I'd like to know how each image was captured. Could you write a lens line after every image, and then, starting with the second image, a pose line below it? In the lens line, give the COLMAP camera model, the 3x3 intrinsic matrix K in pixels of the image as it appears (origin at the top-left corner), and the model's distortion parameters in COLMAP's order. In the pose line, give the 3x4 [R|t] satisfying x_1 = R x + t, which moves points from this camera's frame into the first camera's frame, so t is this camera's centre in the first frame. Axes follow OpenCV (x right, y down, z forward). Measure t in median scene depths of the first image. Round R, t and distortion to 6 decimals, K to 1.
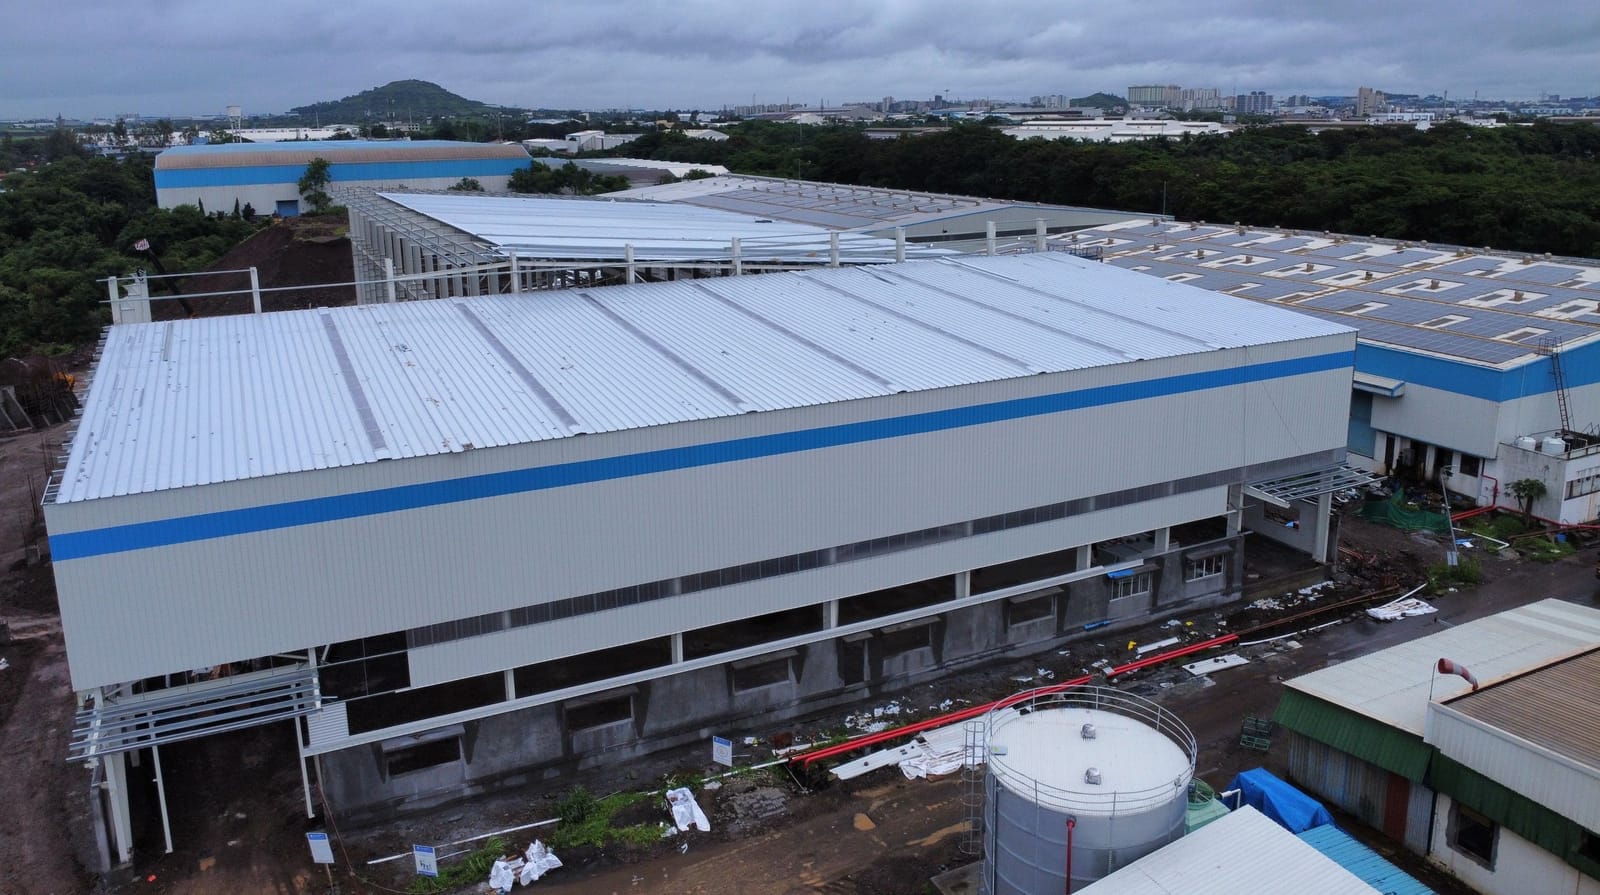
lens RADIAL K [[1175.4, 0, 800.3], [0, 1175.4, 360.7], [0, 0, 1]] dist [-0.011230, -0.033654]
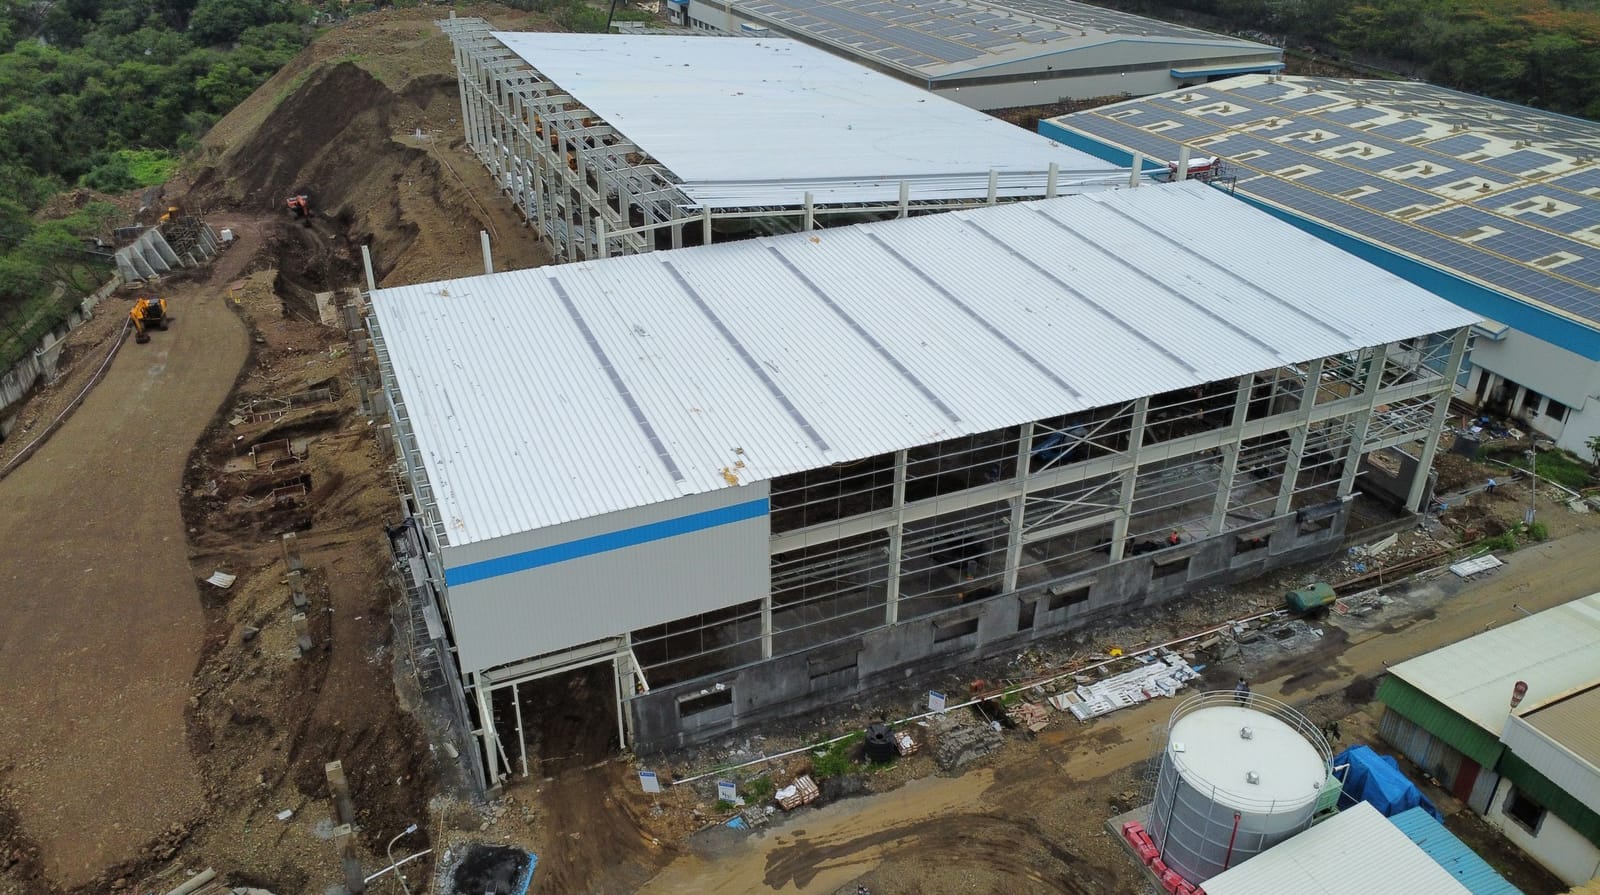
lens RADIAL K [[1184.2, 0, 800.0], [0, 1184.2, 447.5], [0, 0, 1]] dist [-0.032231, -0.002886]
pose [[0.999157, 0.036102, -0.019543, -0.156527], [-0.029029, 0.957949, 0.285467, -0.230366], [0.029027, -0.284659, 0.958189, -0.117768]]
